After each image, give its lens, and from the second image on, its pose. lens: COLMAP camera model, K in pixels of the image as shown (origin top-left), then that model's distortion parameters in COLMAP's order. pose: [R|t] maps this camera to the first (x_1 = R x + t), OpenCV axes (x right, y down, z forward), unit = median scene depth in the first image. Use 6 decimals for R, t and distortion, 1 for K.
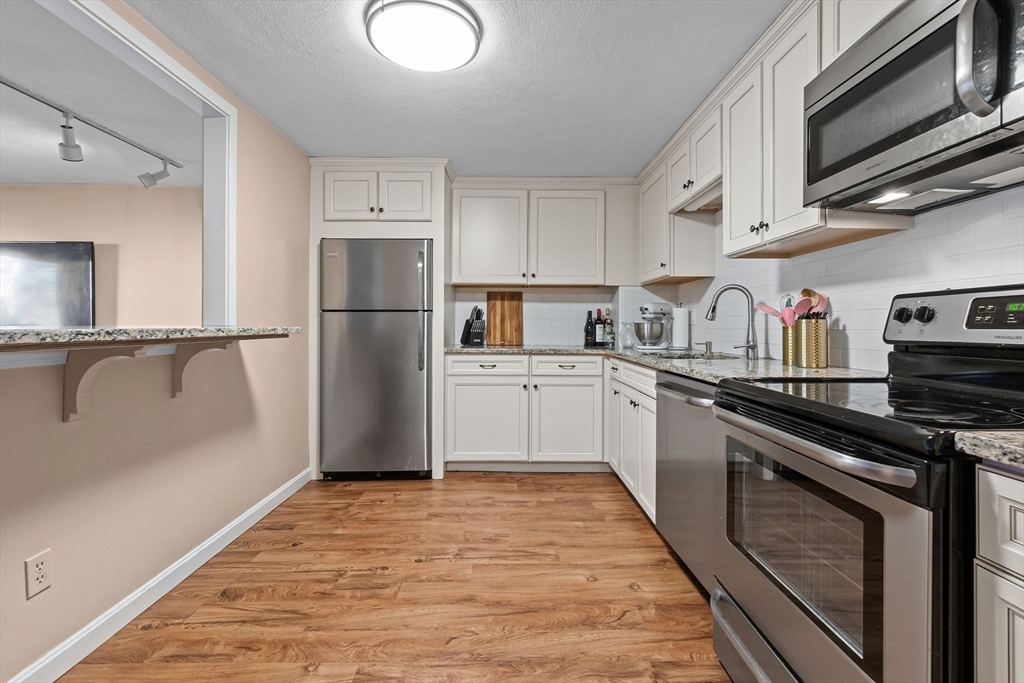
lens RADIAL K [[455.7, 0, 514.0], [0, 455.7, 323.6], [0, 0, 1]] dist [-0.001102, 0.000039]
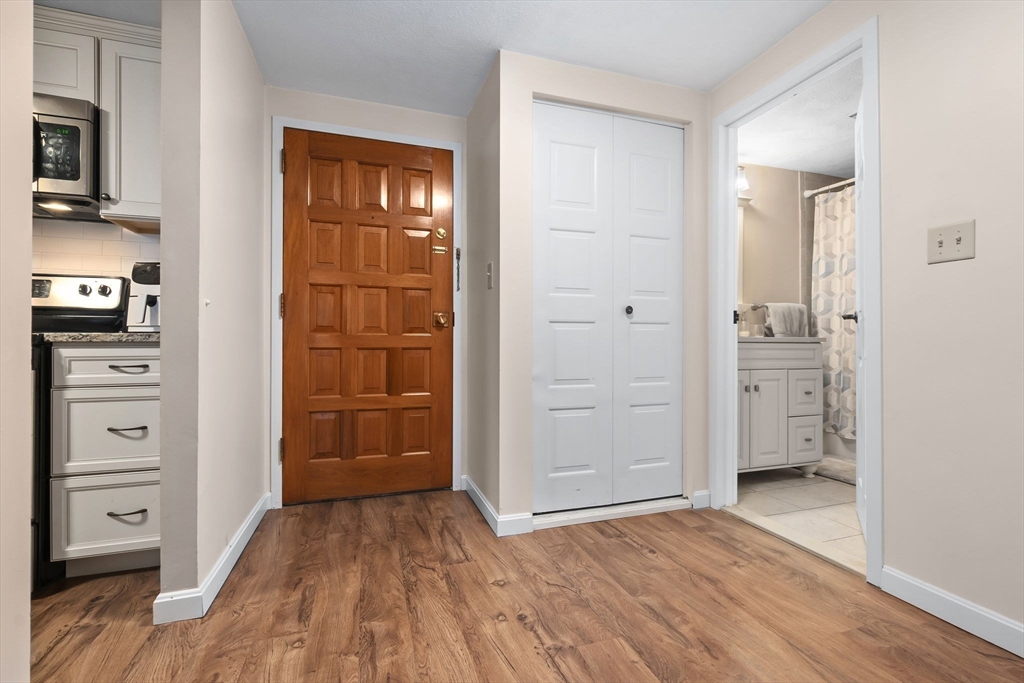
lens RADIAL K [[443.1, 0, 512.0], [0, 443.1, 341.5], [0, 0, 1]] dist [-0.002964, -0.000465]
pose [[-0.296957, -0.002362, 0.954888, -0.405258], [-0.007714, 0.999970, 0.000075, 0.060449], [-0.954860, -0.007344, -0.296967, -0.123172]]
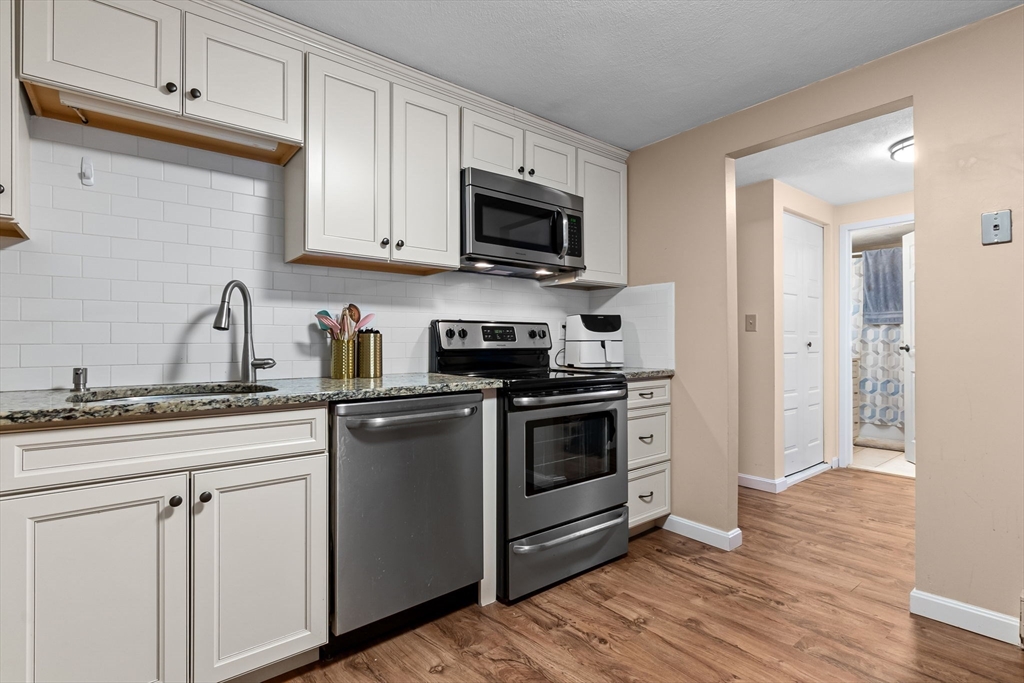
lens RADIAL K [[494.6, 0, 512.0], [0, 494.6, 341.5], [0, 0, 1]] dist [-0.000596, 0.001071]
pose [[-0.616268, -0.000280, 0.787536, -0.297300], [-0.005084, 0.999981, -0.003623, 0.007251], [-0.787520, -0.006236, -0.616258, 0.869700]]
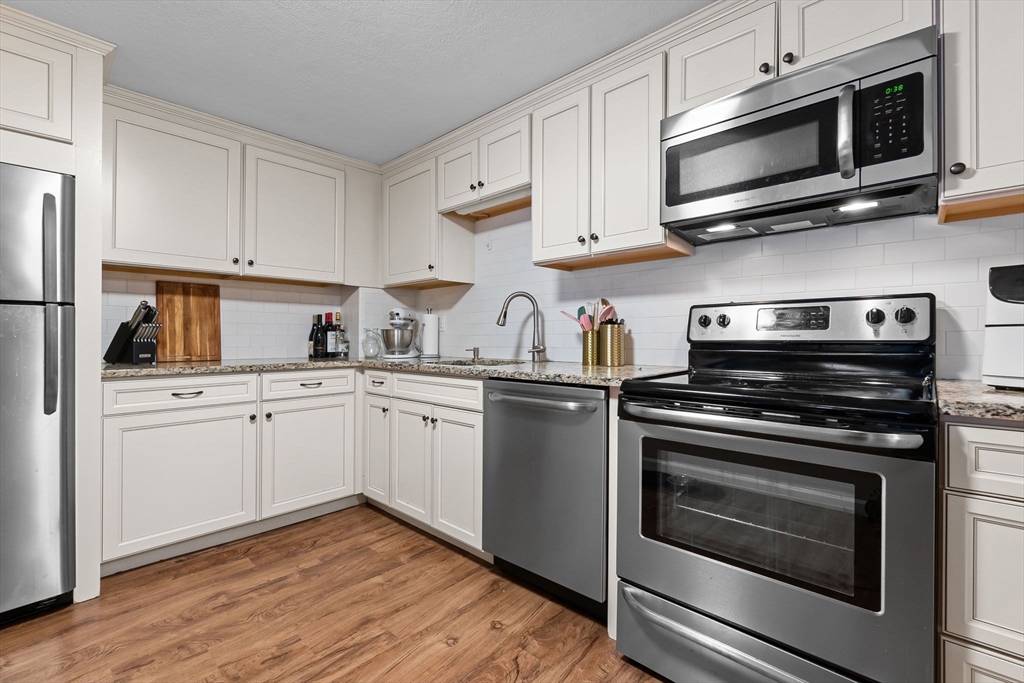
lens RADIAL K [[444.6, 0, 518.4], [0, 444.6, 336.3], [0, 0, 1]] dist [-0.002685, 0.000032]
pose [[0.689832, -0.003217, 0.723963, -0.198518], [0.000254, 0.999991, 0.004201, 0.009087], [-0.723970, -0.002714, 0.689826, 0.230734]]
